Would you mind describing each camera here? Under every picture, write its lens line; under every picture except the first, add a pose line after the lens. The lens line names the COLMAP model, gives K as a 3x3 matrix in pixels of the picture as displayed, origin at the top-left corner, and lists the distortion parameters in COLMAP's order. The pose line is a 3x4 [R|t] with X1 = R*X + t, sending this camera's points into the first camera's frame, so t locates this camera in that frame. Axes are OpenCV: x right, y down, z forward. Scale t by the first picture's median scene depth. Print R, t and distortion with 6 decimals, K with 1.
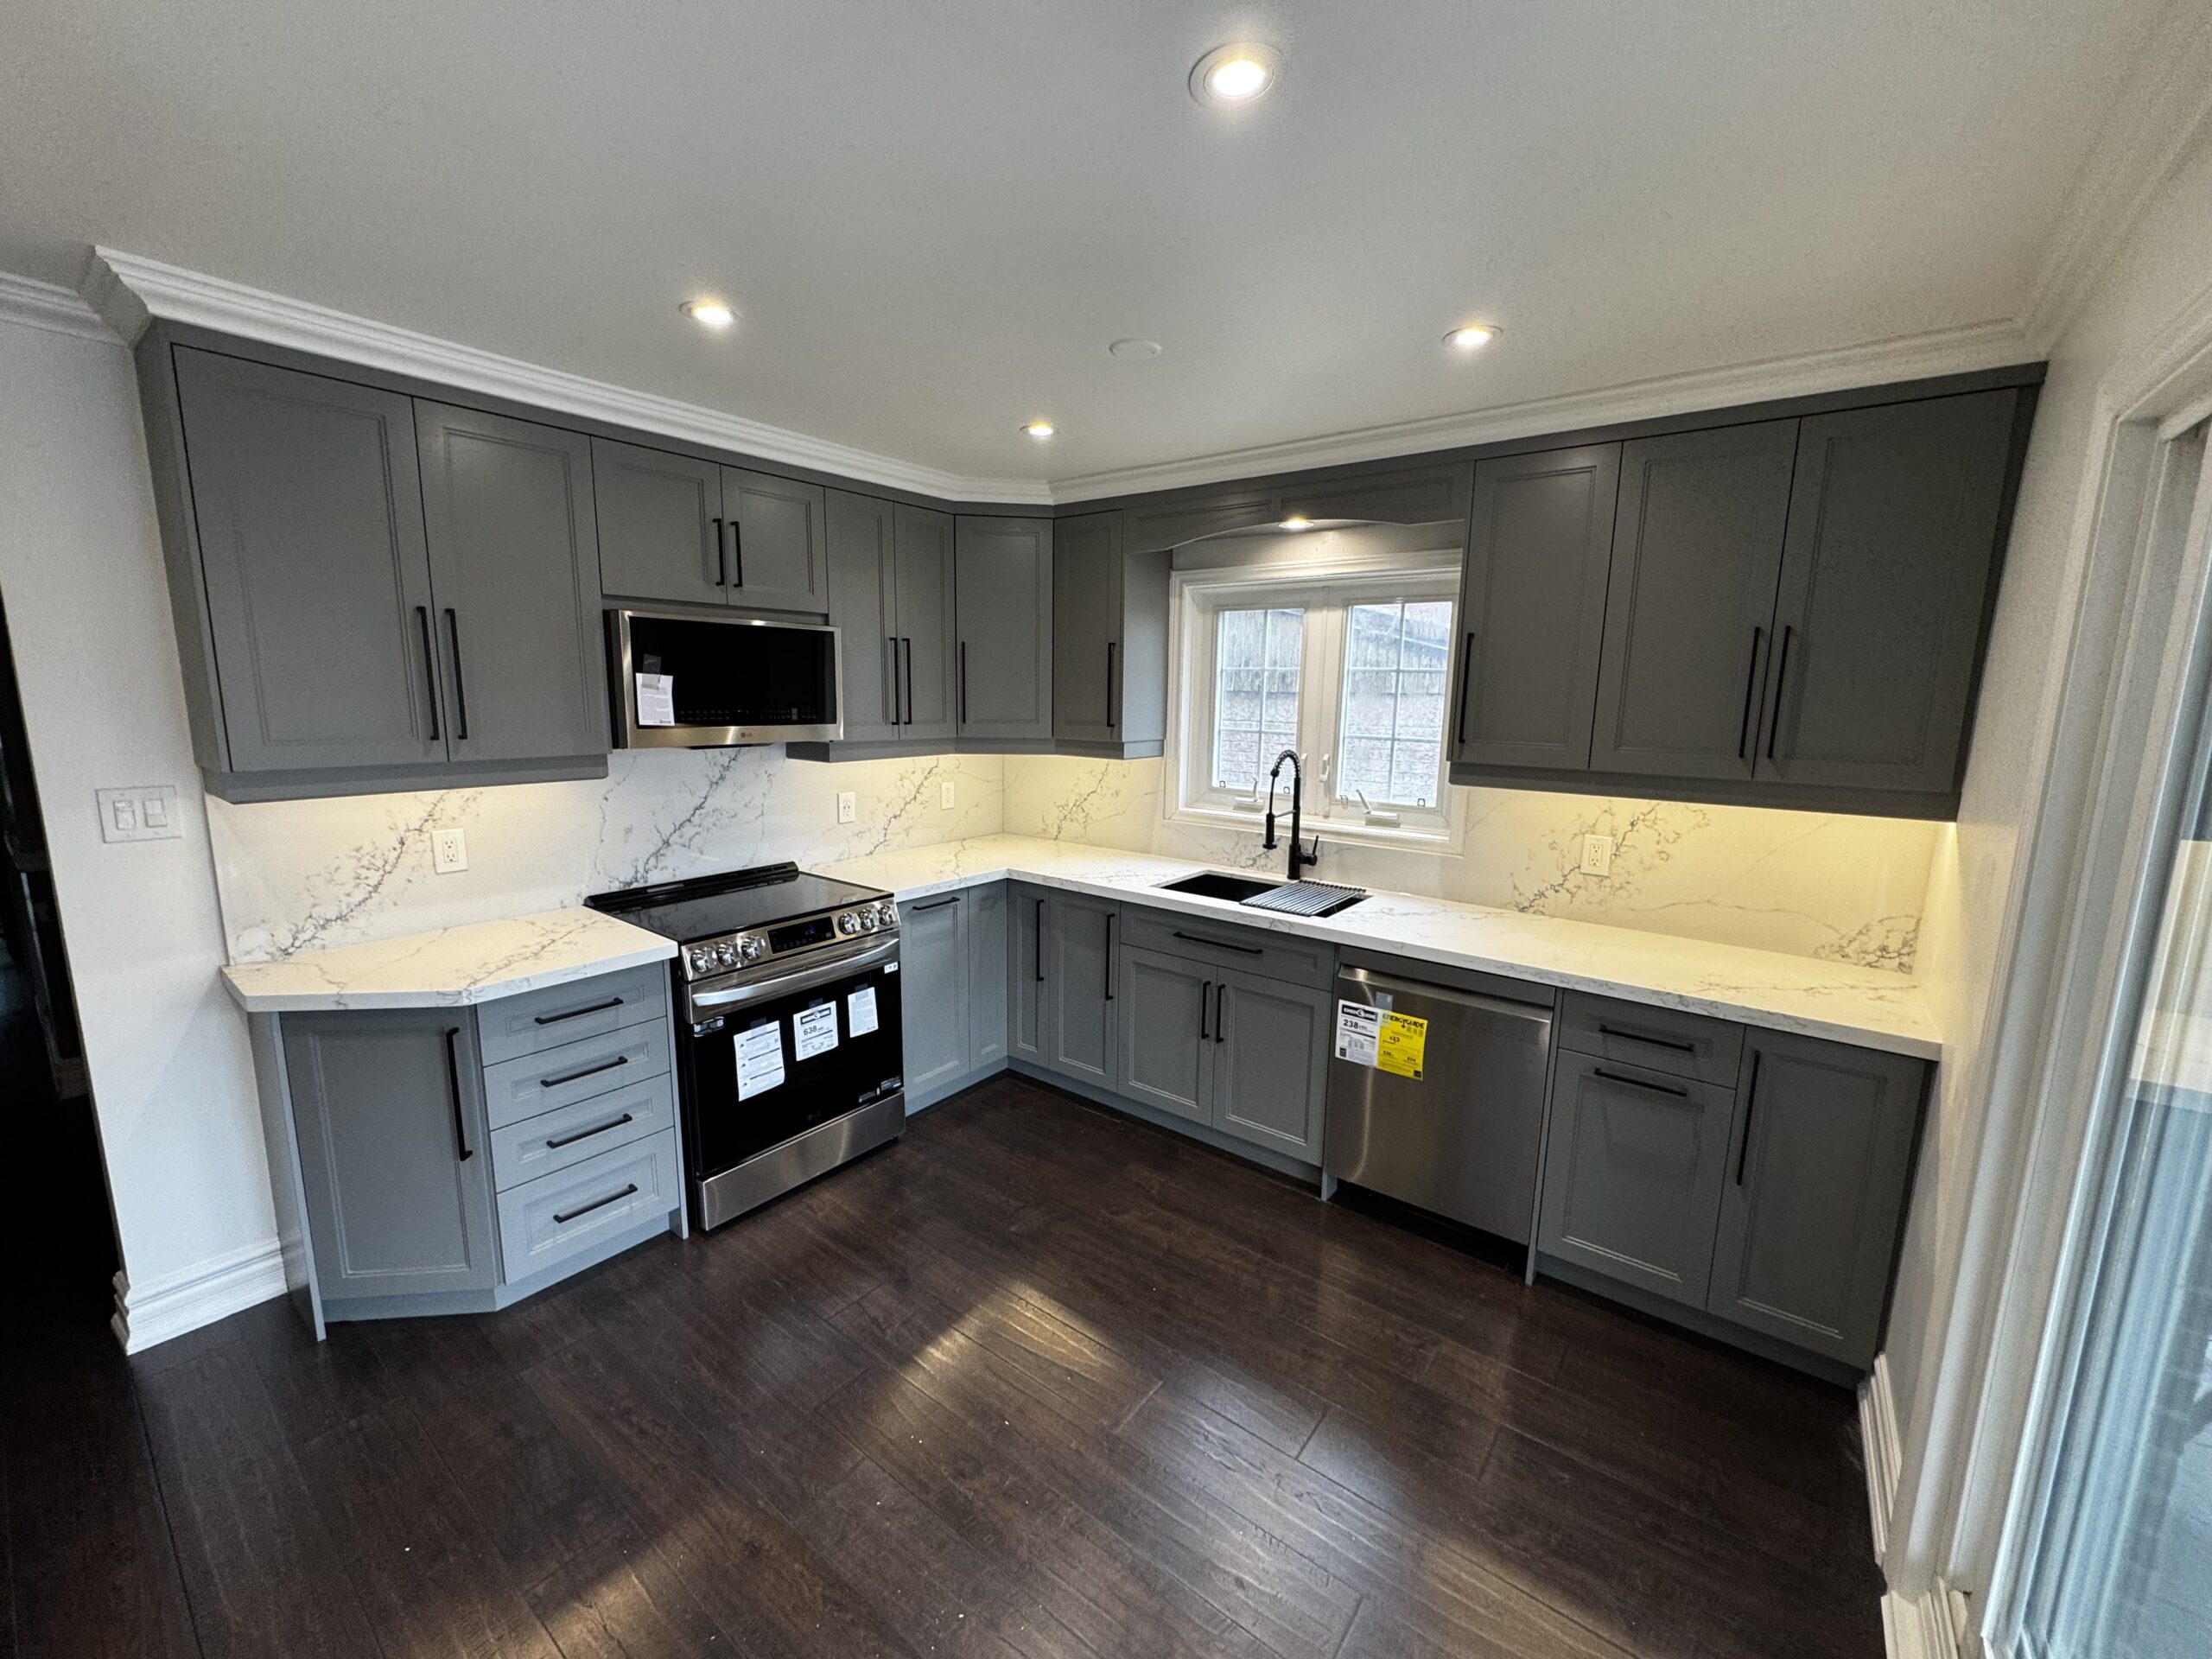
lens RADIAL K [[880.1, 0, 1106.0], [0, 880.1, 829.5], [0, 0, 1]] dist [-0.001348, -0.000145]
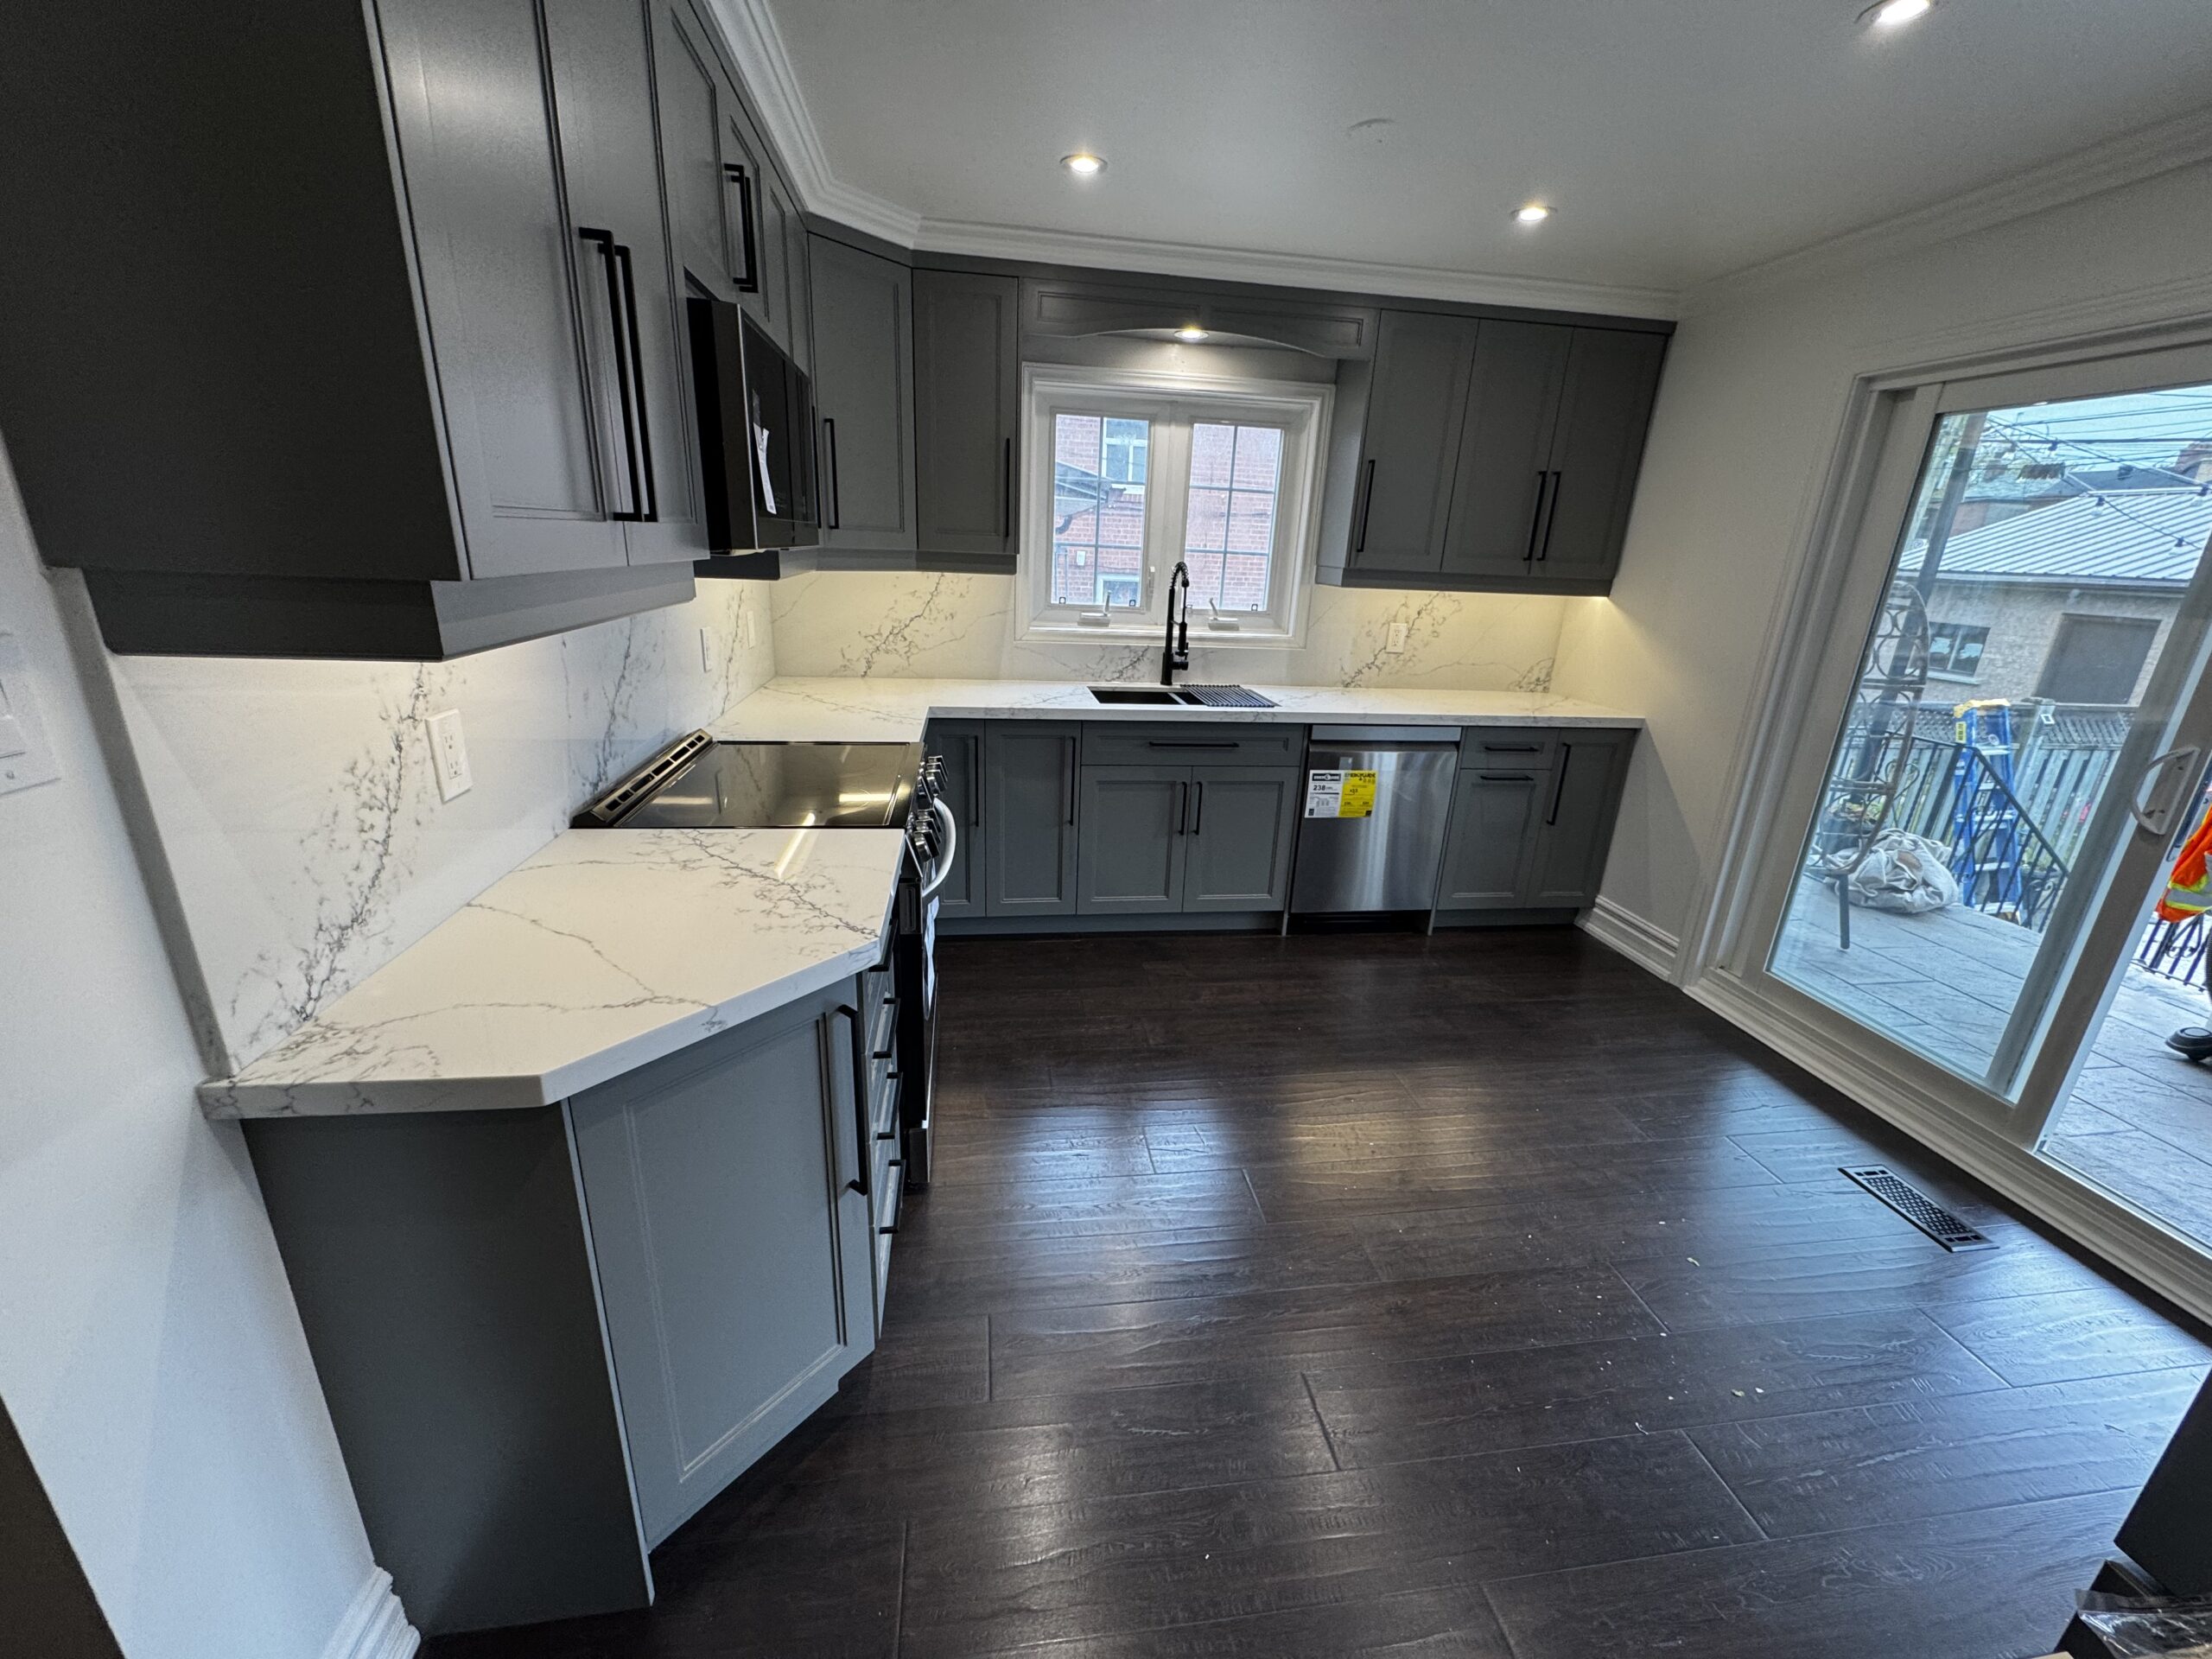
lens RADIAL K [[880.1, 0, 1106.0], [0, 880.1, 829.5], [0, 0, 1]] dist [-0.001348, -0.000145]
pose [[0.695678, -0.209469, 0.687135, -0.748217], [0.082543, 0.973515, 0.213202, -0.009837], [-0.713595, -0.091602, 0.694543, 0.329531]]
